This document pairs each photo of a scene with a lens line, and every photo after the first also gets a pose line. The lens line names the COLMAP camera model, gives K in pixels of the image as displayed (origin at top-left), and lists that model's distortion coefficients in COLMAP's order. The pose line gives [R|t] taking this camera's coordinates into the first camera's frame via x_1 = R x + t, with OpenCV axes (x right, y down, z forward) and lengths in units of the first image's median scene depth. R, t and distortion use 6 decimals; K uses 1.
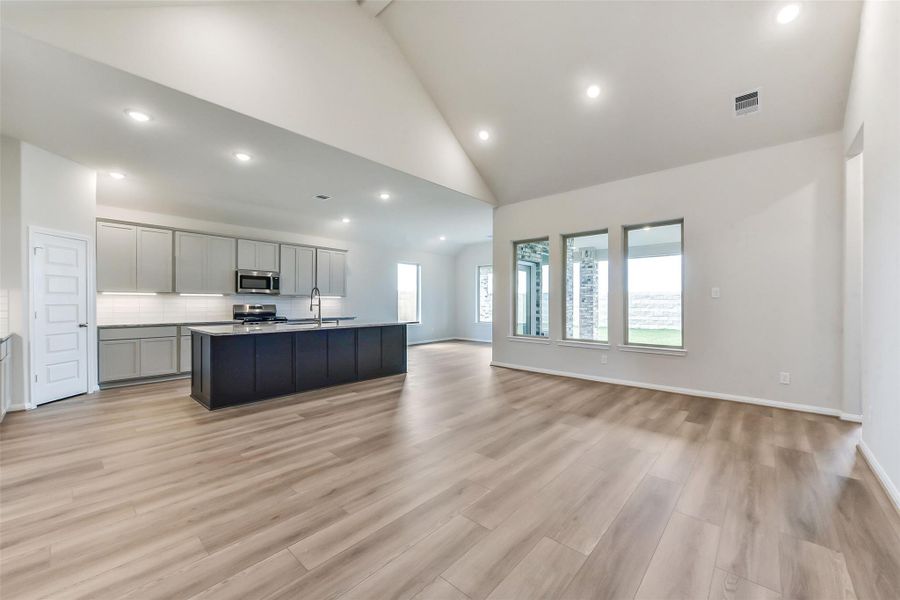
lens RADIAL K [[349.6, 0, 456.8], [0, 349.6, 303.1], [0, 0, 1]] dist [-0.000401, -0.001507]
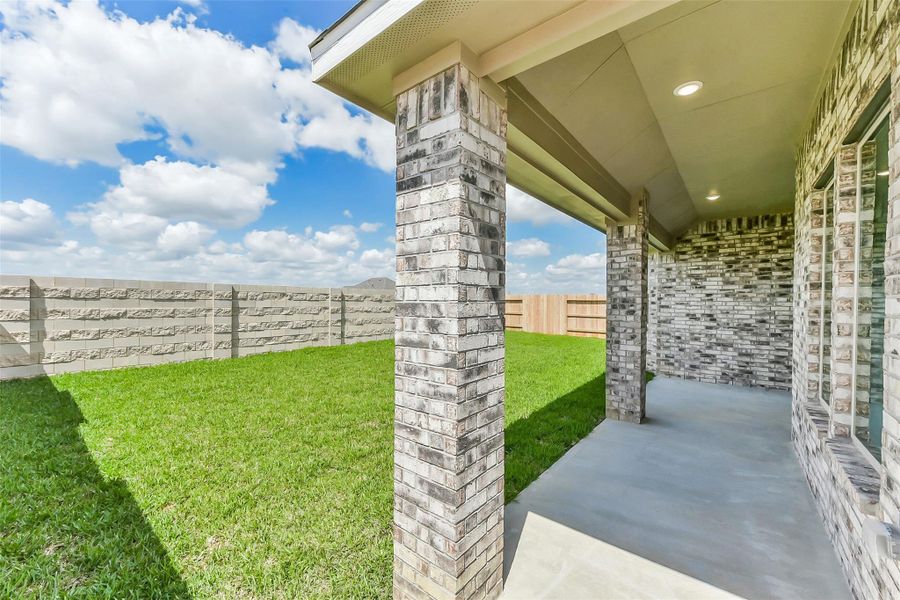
lens RADIAL K [[349.6, 0, 450.8], [0, 349.6, 303.2], [0, 0, 1]] dist [-0.000401, -0.001507]
pose [[-0.043329, -0.008555, 0.999024, -0.103679], [-0.004456, 0.999955, 0.008369, -0.037663], [-0.999051, -0.004089, -0.043365, 2.368129]]
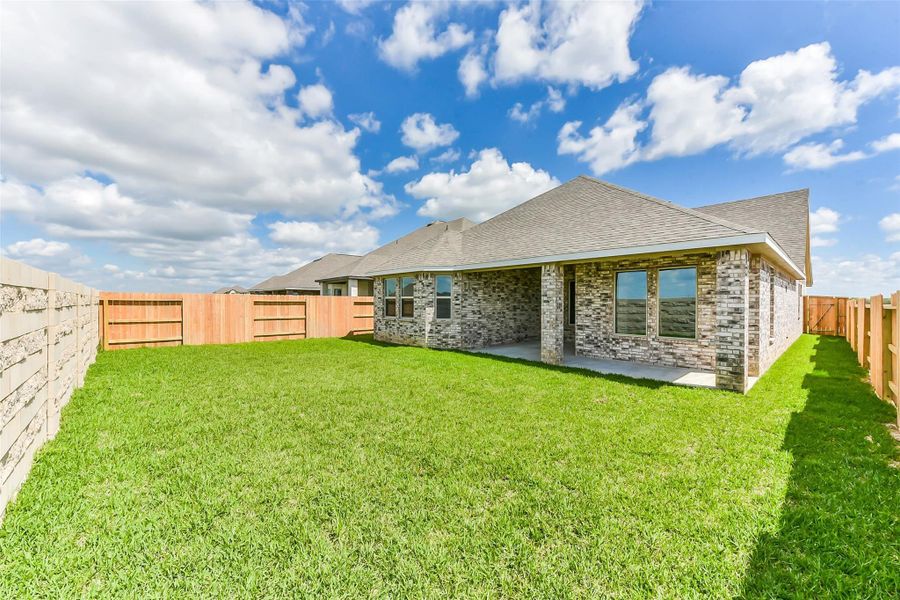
lens RADIAL K [[349.6, 0, 449.2], [0, 349.6, 302.1], [0, 0, 1]] dist [-0.000401, -0.001507]
pose [[-0.995117, -0.004781, 0.098585, 1.041441], [-0.004433, 0.999983, 0.003752, -0.053150], [-0.098602, 0.003297, -0.995122, 3.604642]]
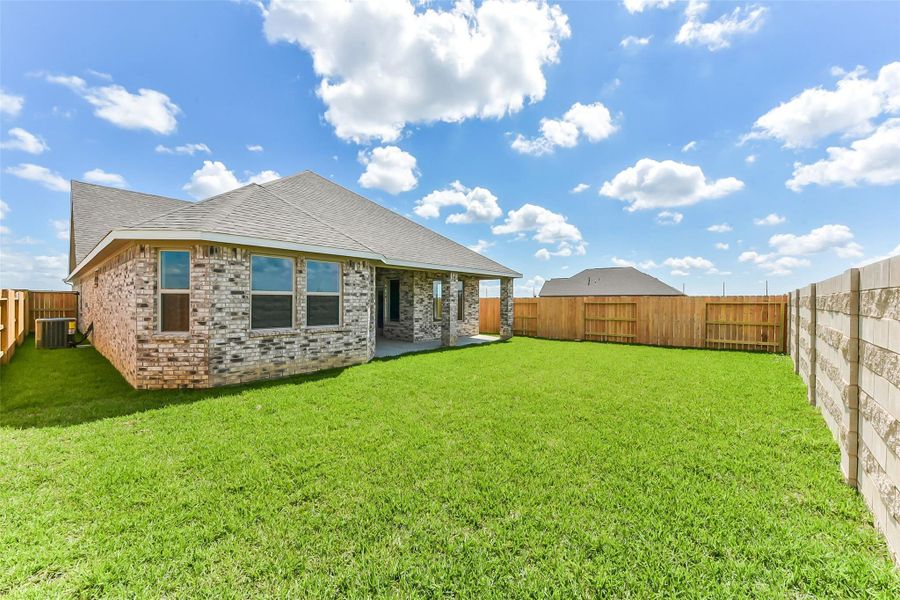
lens RADIAL K [[349.6, 0, 450.9], [0, 349.6, 301.7], [0, 0, 1]] dist [-0.000401, -0.001507]
pose [[0.012776, 0.001133, -0.999918, 2.953247], [-0.006693, 0.999977, 0.001047, -0.045535], [0.999896, 0.006679, 0.012784, 1.876454]]
